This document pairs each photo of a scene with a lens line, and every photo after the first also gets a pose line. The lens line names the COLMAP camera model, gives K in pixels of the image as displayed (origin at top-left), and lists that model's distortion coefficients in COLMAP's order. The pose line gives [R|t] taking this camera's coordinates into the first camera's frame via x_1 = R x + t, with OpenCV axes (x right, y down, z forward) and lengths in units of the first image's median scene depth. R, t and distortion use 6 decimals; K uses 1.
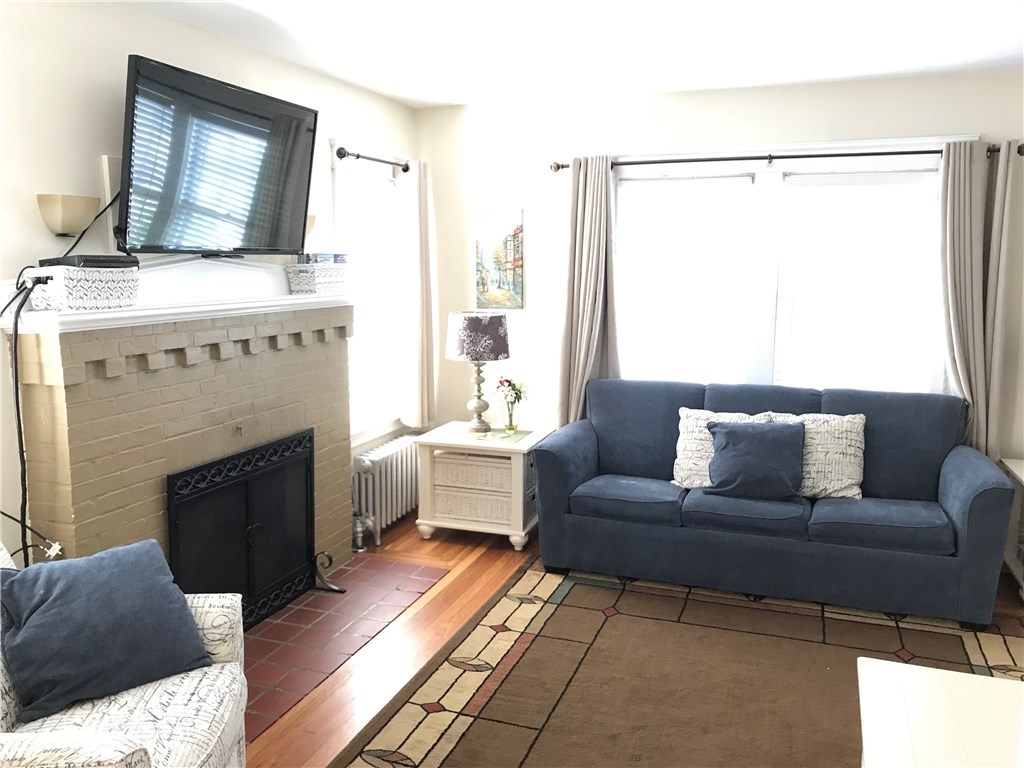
lens RADIAL K [[841.6, 0, 525.9], [0, 841.6, 377.0], [0, 0, 1]] dist [0.050356, -0.054766]
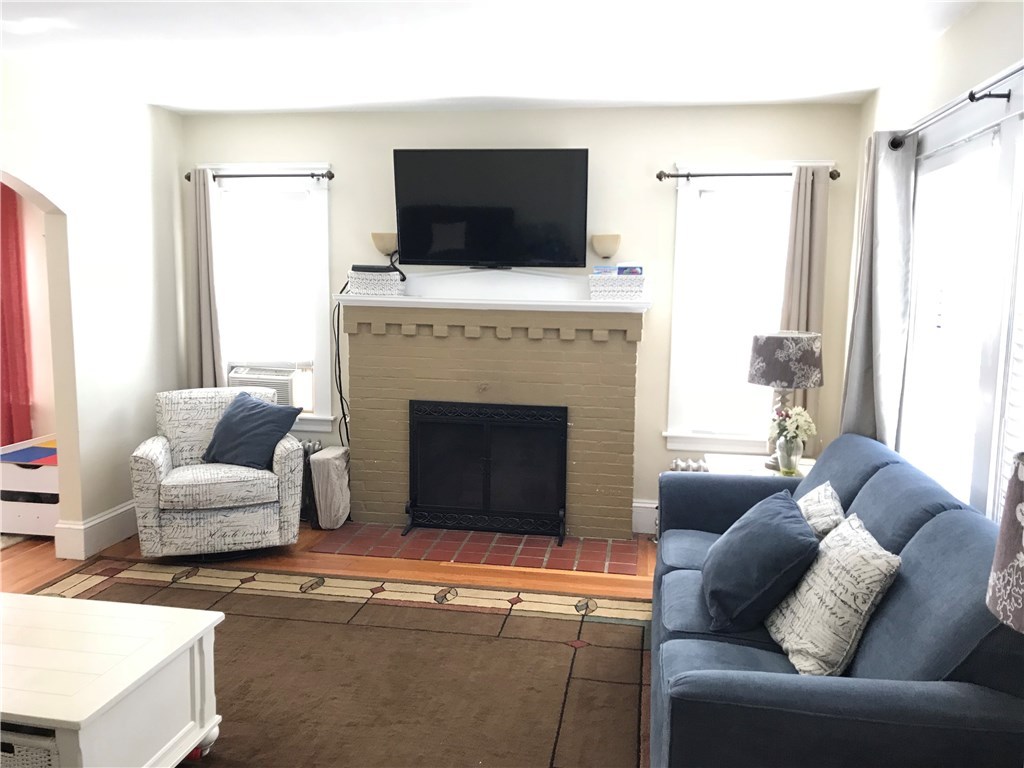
lens RADIAL K [[841.6, 0, 508.5], [0, 841.6, 380.3], [0, 0, 1]] dist [0.050356, -0.054766]
pose [[0.162461, 0.123939, -0.978900, 0.864568], [-0.152903, 0.983258, 0.099114, -0.080959], [0.974796, 0.133575, 0.178692, 0.642859]]
